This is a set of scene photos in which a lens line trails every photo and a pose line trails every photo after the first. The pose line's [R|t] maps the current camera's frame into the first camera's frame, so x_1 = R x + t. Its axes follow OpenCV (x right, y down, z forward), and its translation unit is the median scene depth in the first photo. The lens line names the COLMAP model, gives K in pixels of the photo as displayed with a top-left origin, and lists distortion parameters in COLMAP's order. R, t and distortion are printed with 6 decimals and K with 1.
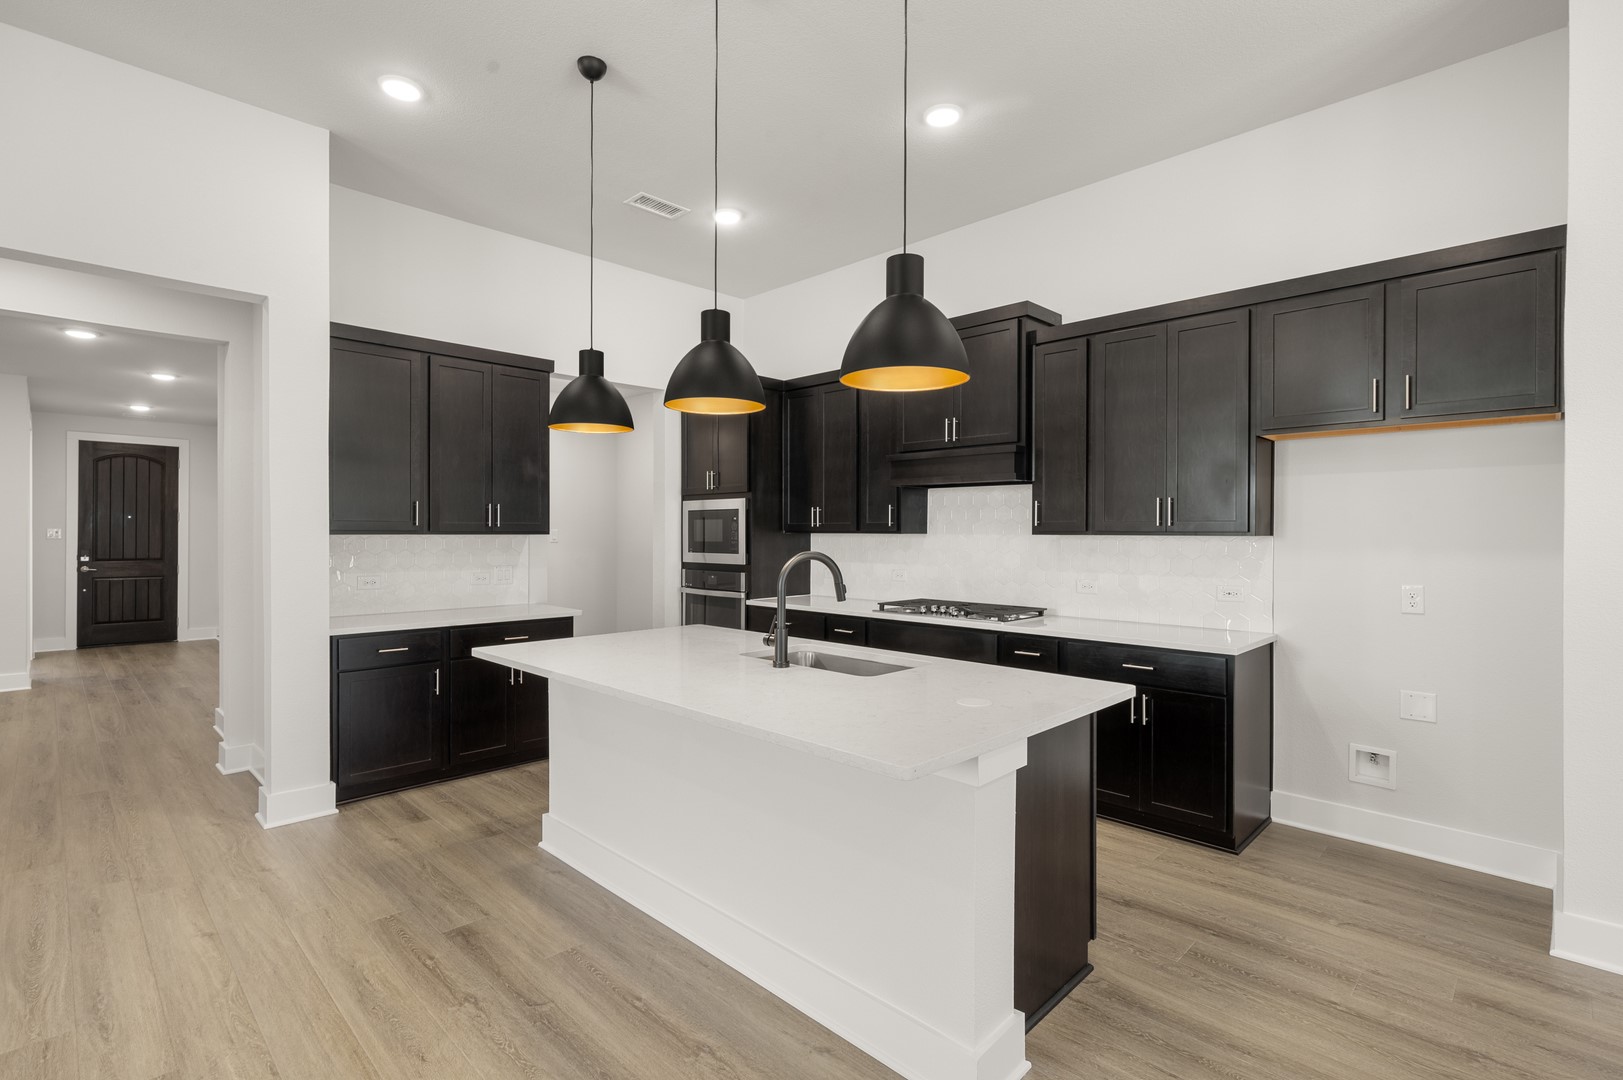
lens RADIAL K [[773.0, 0, 767.6], [0, 773.0, 534.2], [0, 0, 1]] dist [-0.001344, 0.001826]
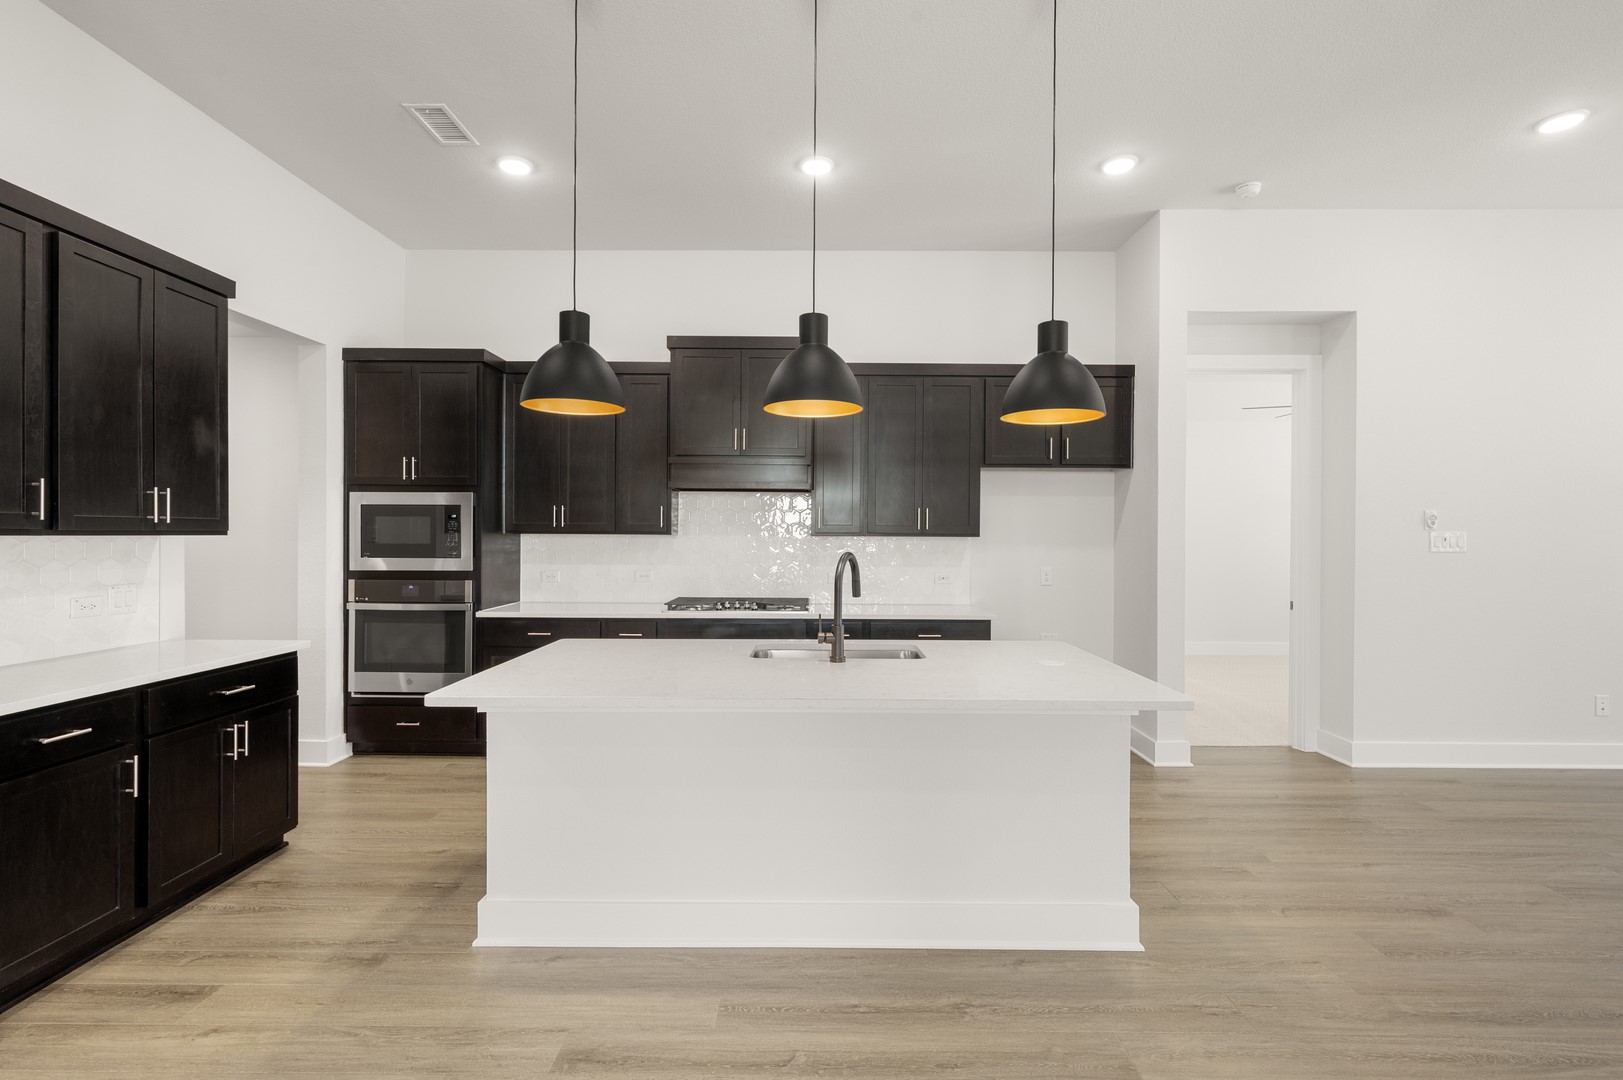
lens RADIAL K [[773.0, 0, 782.8], [0, 773.0, 536.0], [0, 0, 1]] dist [-0.001344, 0.001826]
pose [[0.694350, -0.000710, 0.719637, -0.504842], [-0.002127, 0.999993, 0.003039, -0.002387], [-0.719634, -0.003641, 0.694344, 0.203829]]
